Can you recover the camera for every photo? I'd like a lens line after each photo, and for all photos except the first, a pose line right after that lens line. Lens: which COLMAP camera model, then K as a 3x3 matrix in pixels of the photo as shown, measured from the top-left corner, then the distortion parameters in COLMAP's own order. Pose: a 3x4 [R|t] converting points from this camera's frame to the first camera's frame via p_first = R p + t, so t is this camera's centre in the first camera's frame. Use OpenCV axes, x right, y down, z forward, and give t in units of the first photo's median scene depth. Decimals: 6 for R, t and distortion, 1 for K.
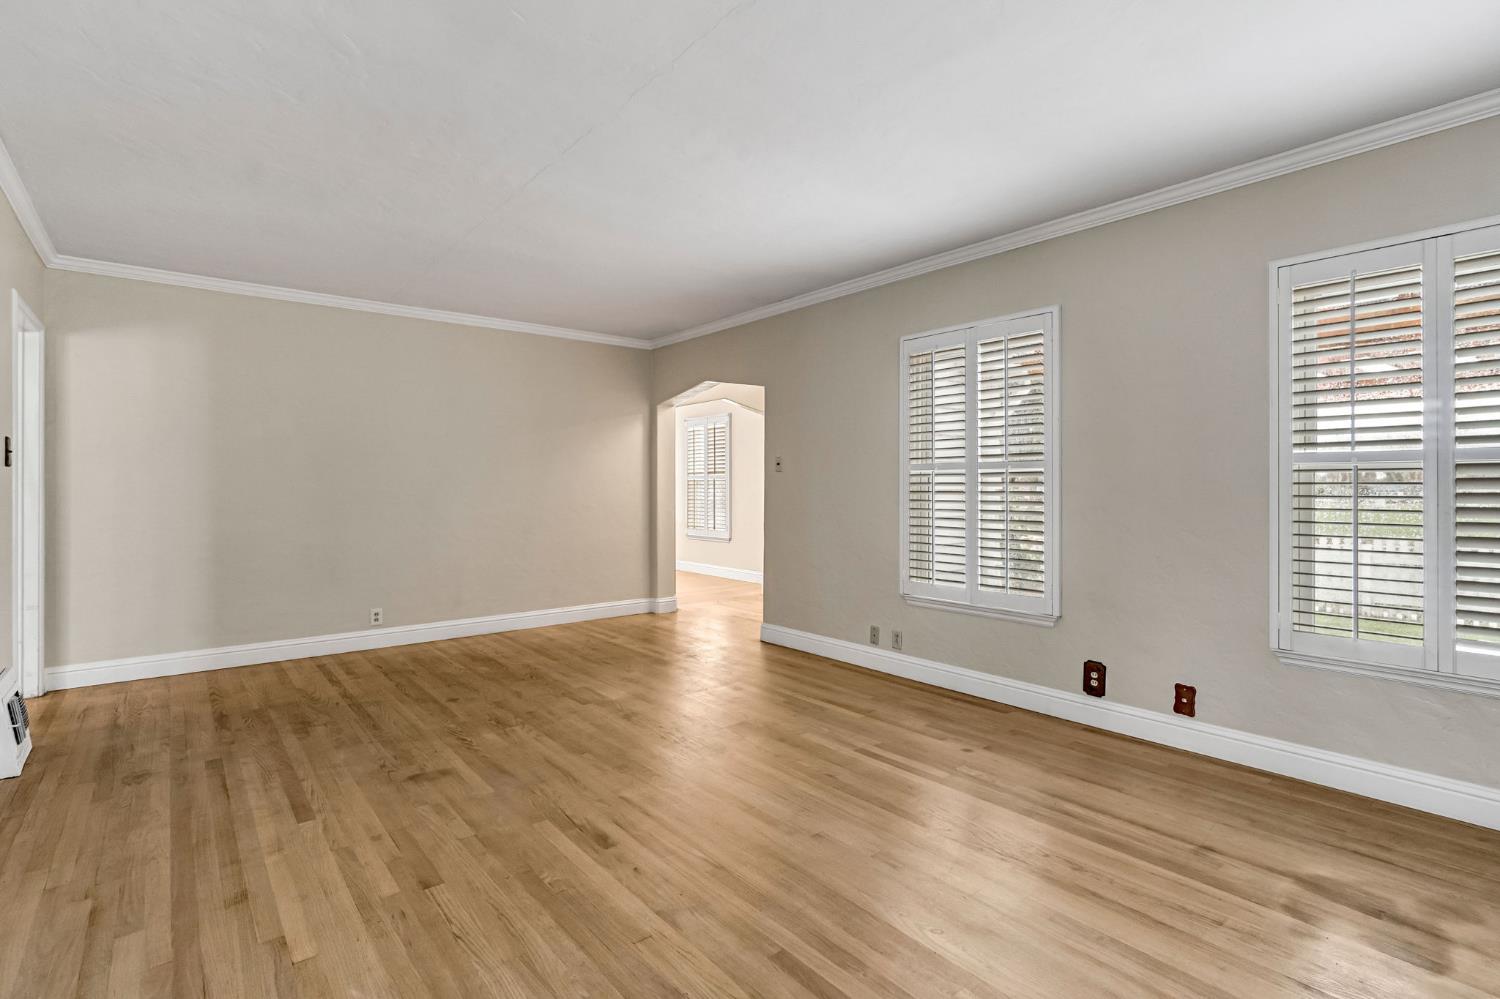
lens RADIAL K [[735.0, 0, 779.3], [0, 735.0, 485.3], [0, 0, 1]] dist [-0.001419, -0.000354]
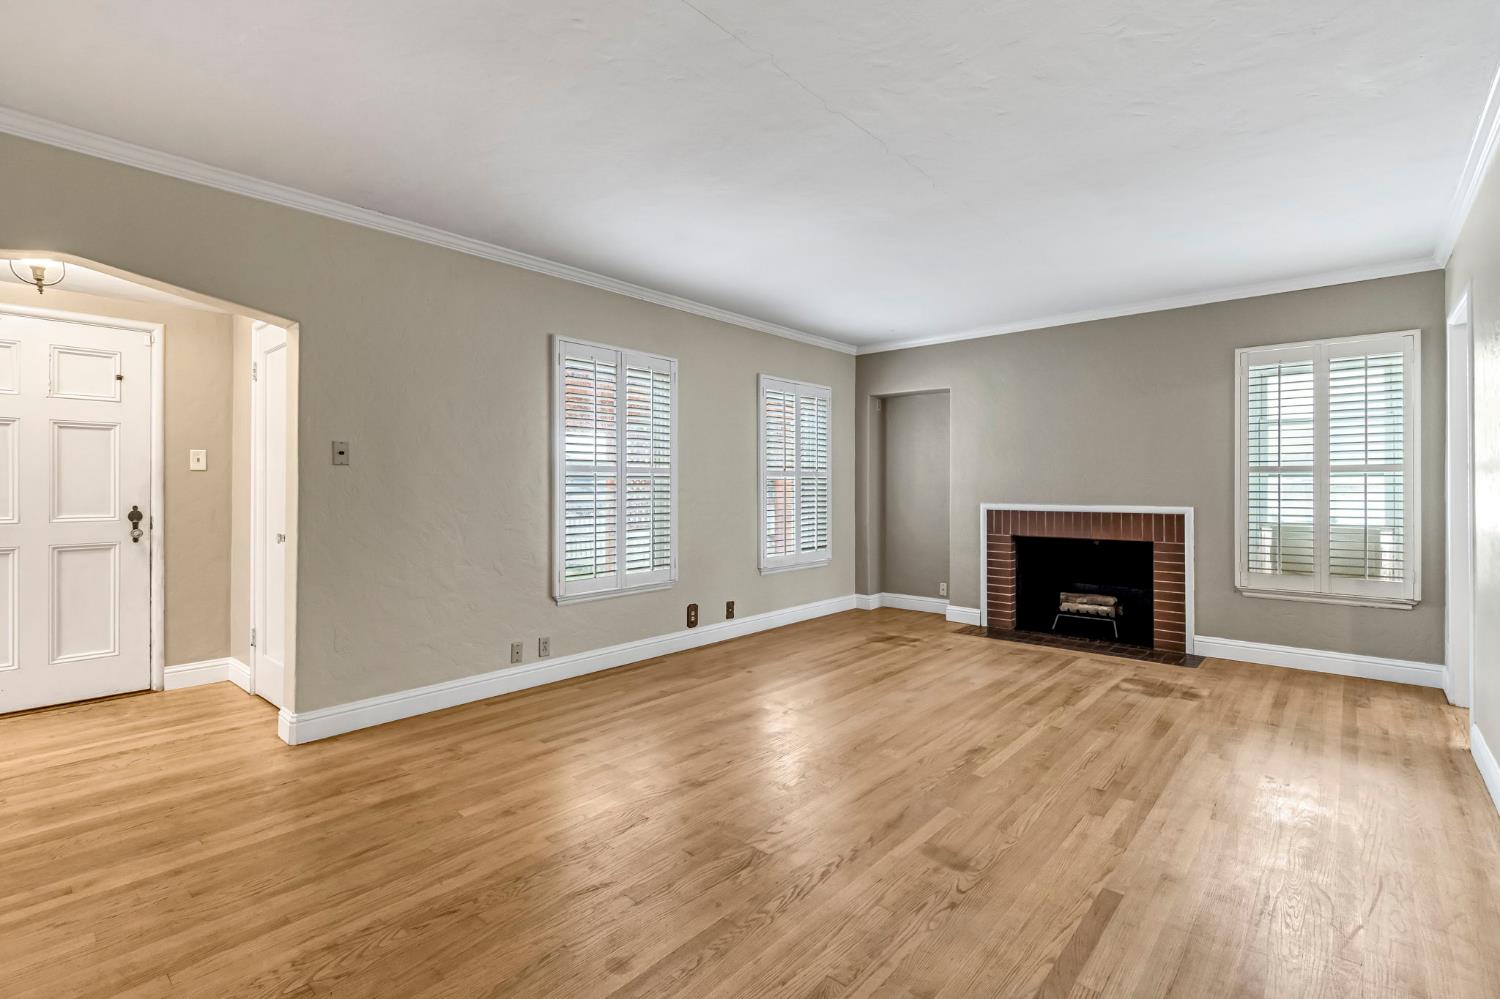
lens RADIAL K [[680.7, 0, 754.6], [0, 680.7, 490.0], [0, 0, 1]] dist [0.000272, -0.000041]
pose [[-0.153926, -0.003239, 0.988077, -1.017395], [0.001276, 0.999993, 0.003477, 0.002748], [-0.988081, 0.001796, -0.153921, 1.154721]]
